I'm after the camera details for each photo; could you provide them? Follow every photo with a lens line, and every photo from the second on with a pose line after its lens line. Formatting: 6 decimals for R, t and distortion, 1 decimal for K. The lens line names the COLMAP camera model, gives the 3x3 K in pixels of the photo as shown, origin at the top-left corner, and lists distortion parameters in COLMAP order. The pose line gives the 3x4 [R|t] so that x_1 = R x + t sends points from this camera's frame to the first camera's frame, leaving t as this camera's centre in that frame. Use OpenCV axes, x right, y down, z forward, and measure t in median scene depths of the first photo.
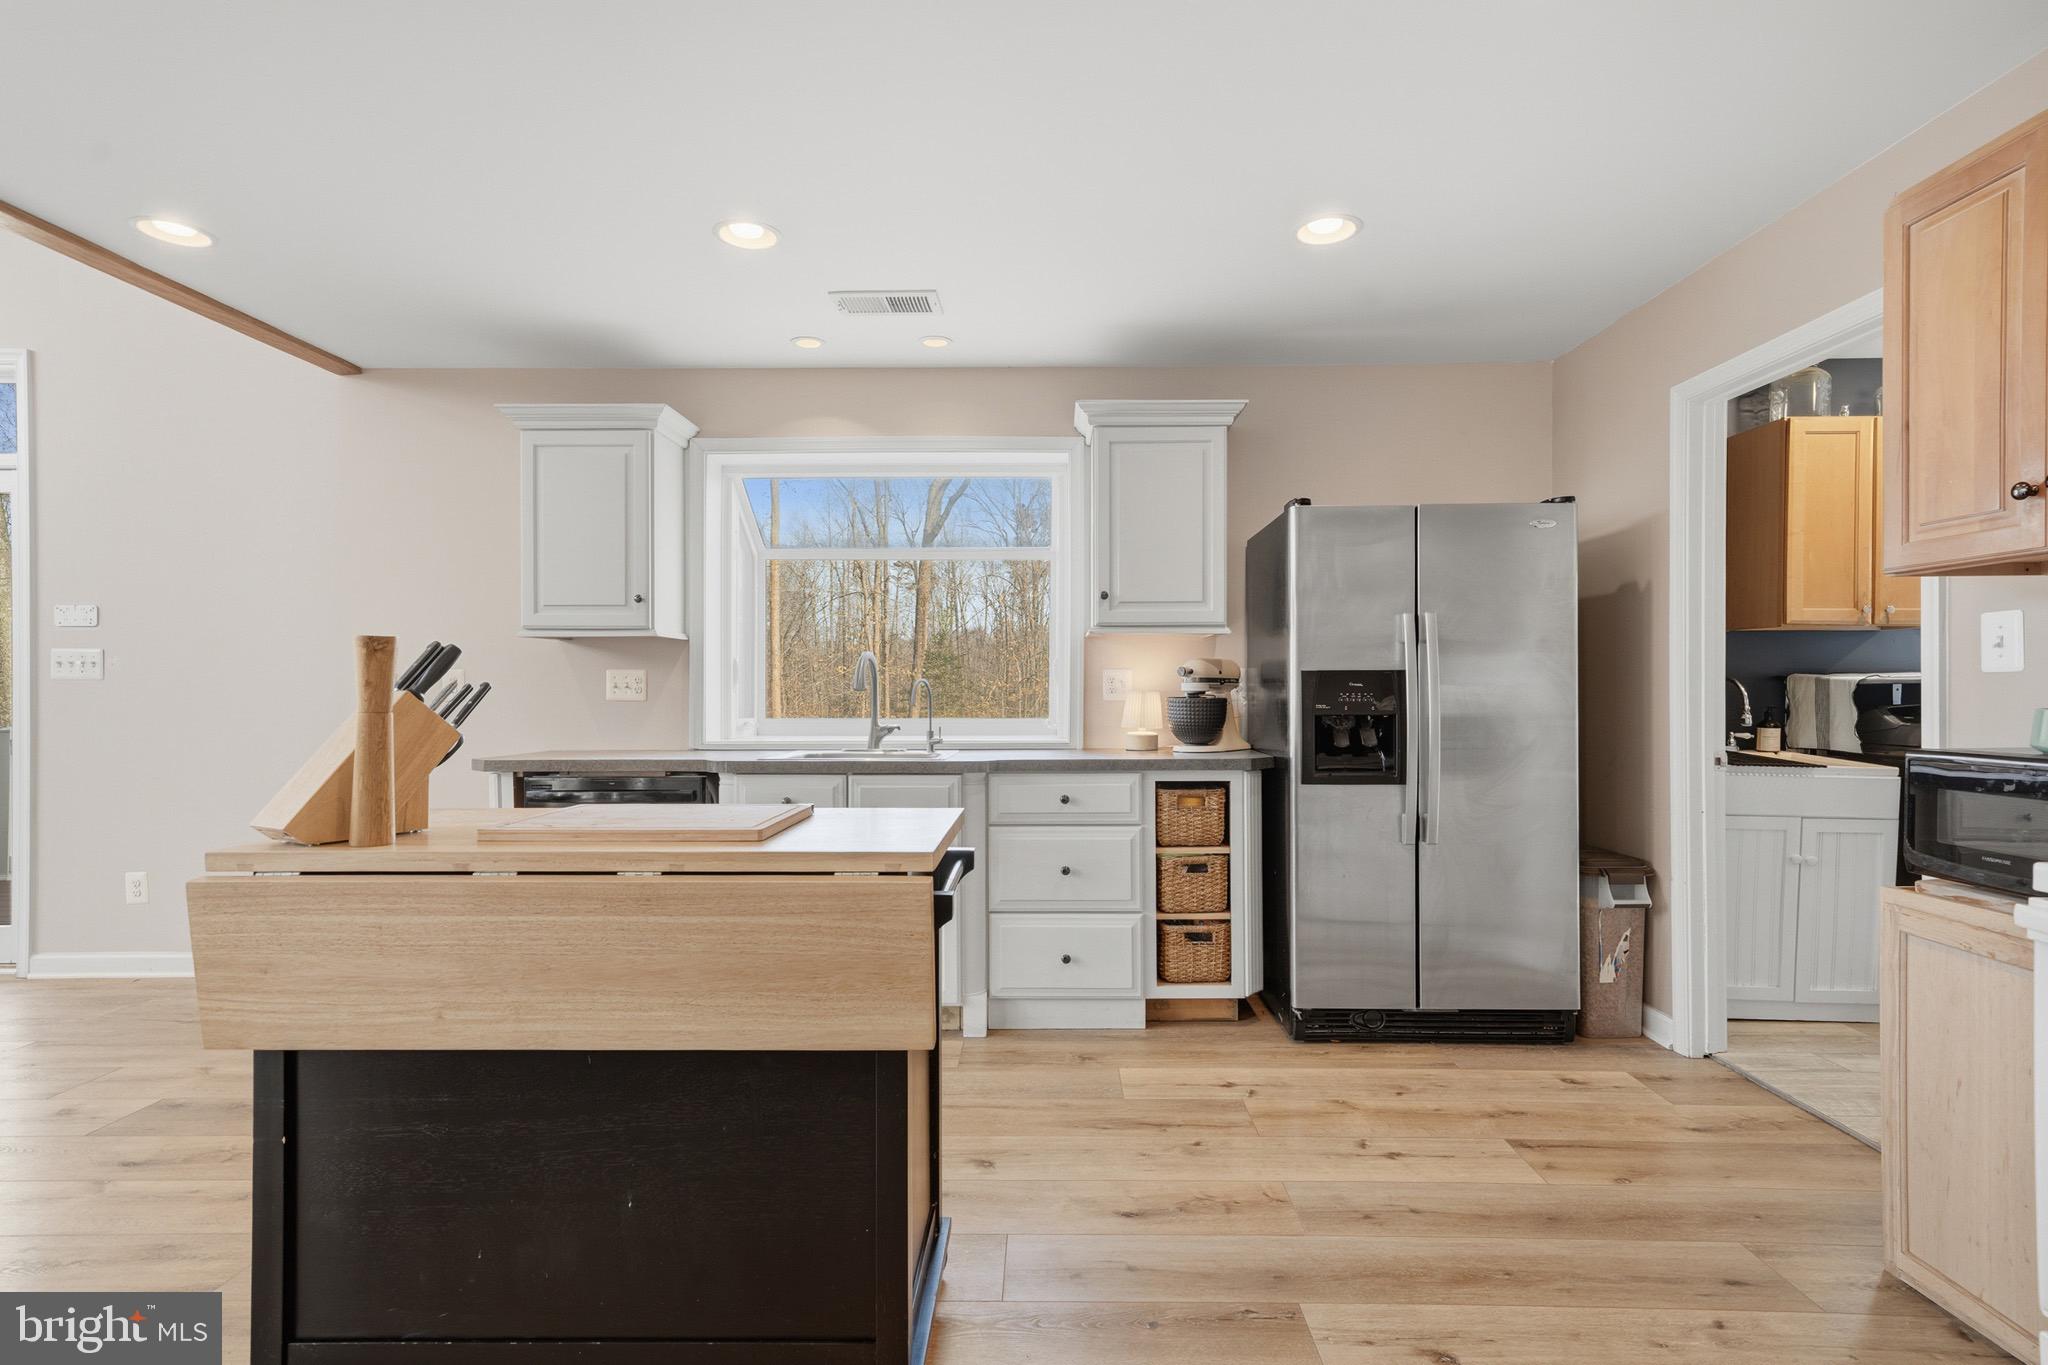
lens RADIAL K [[999.8, 0, 1027.1], [0, 999.8, 685.1], [0, 0, 1]] dist [0.020363, 0.000198]
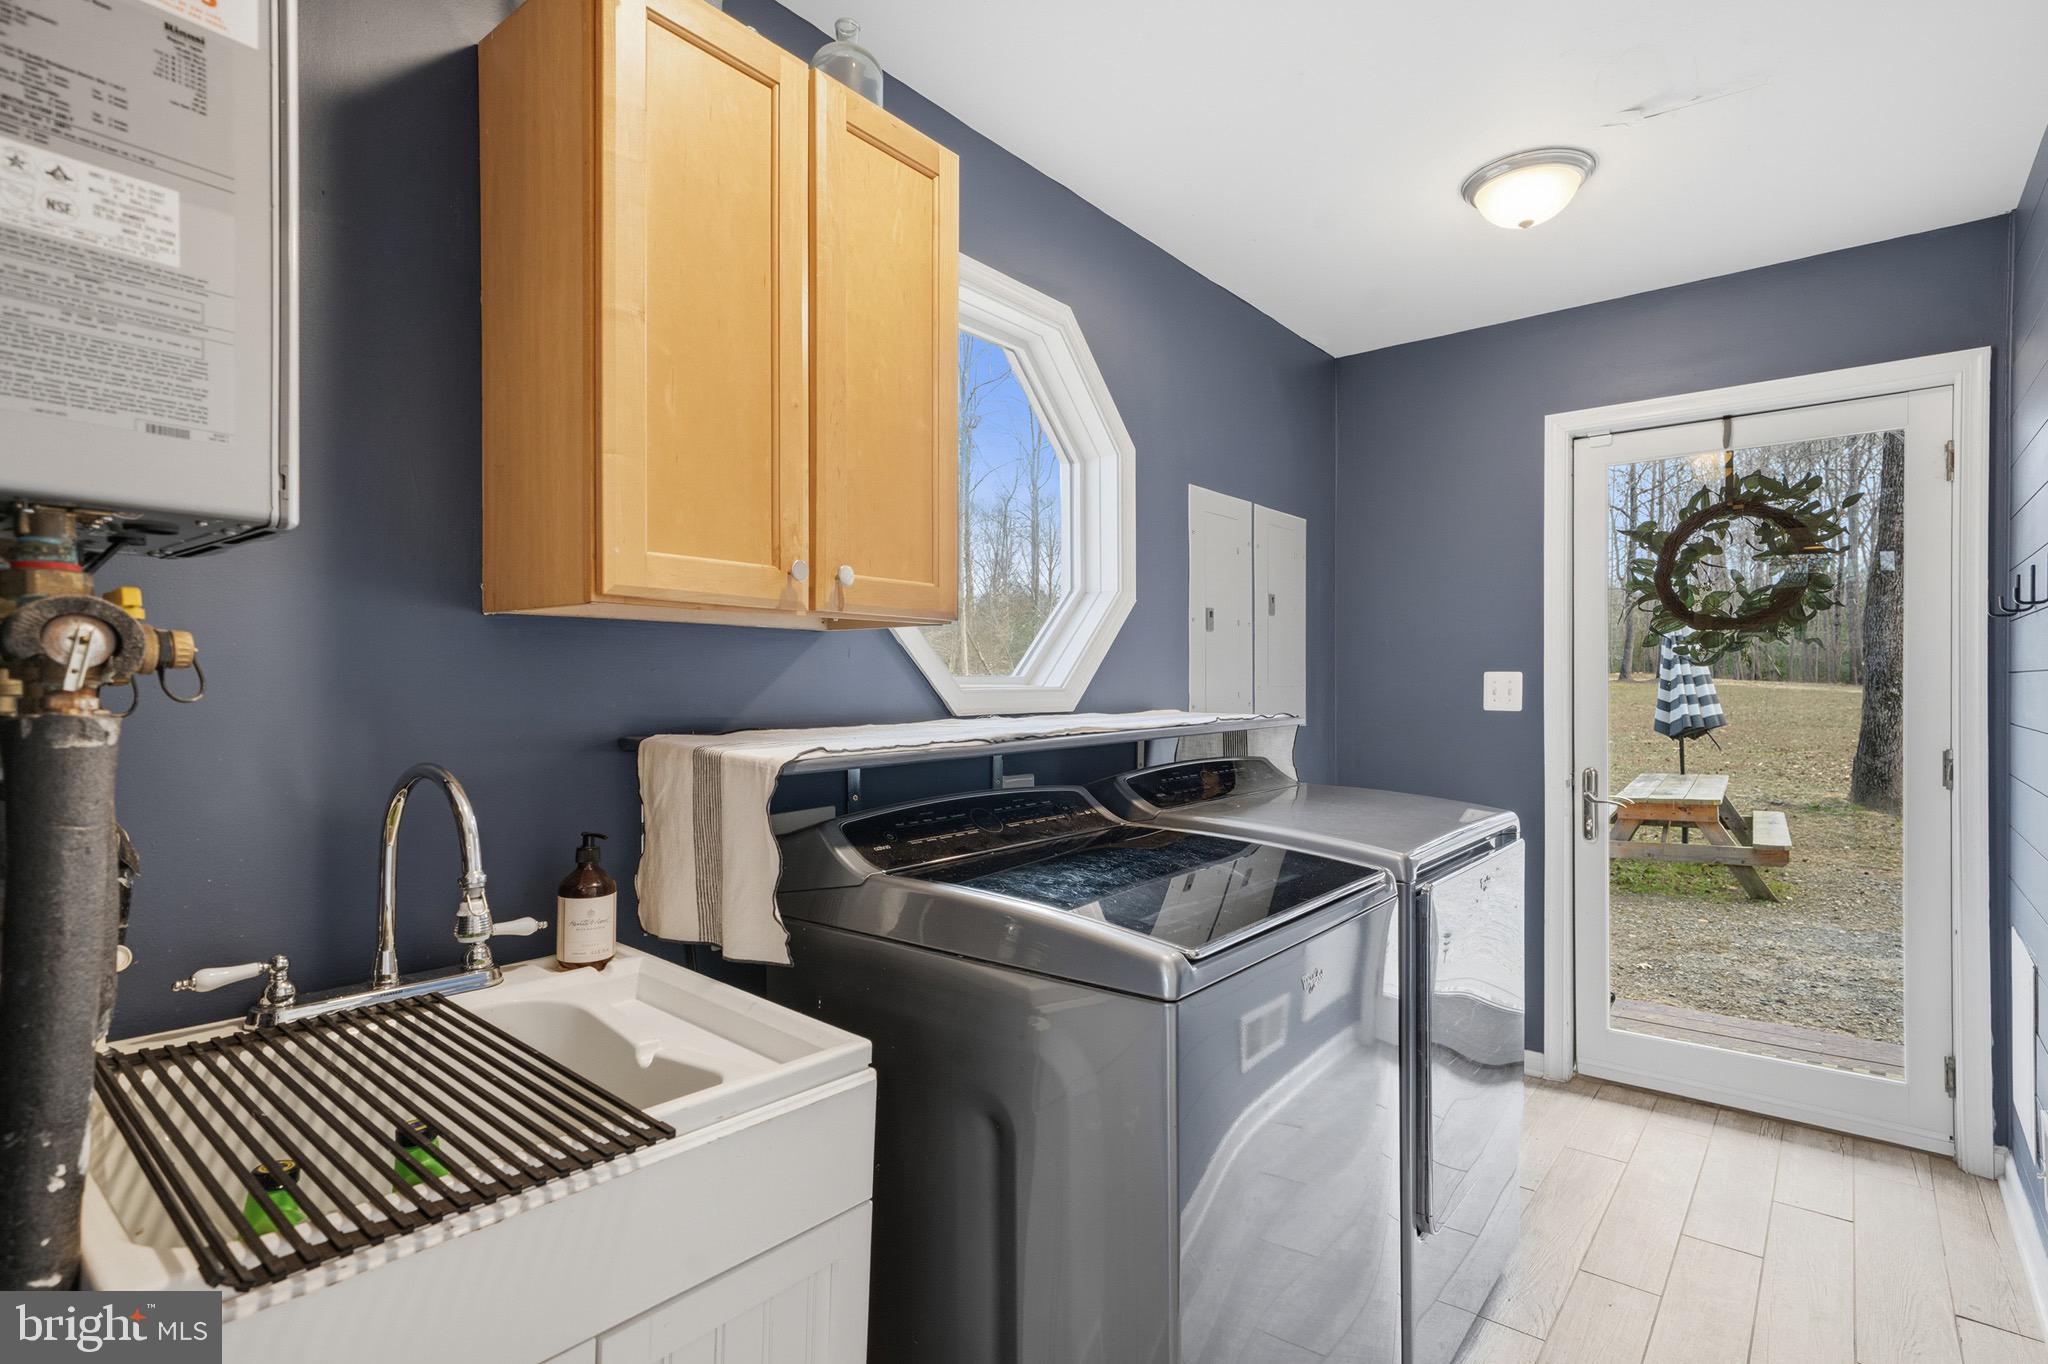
lens RADIAL K [[999.8, 0, 1019.7], [0, 999.8, 683.9], [0, 0, 1]] dist [0.020363, 0.000198]
pose [[0.623024, 0.001375, 0.782201, 0.583973], [0.004132, 0.999979, -0.005048, -0.030204], [-0.782192, 0.006377, 0.623005, 0.699226]]
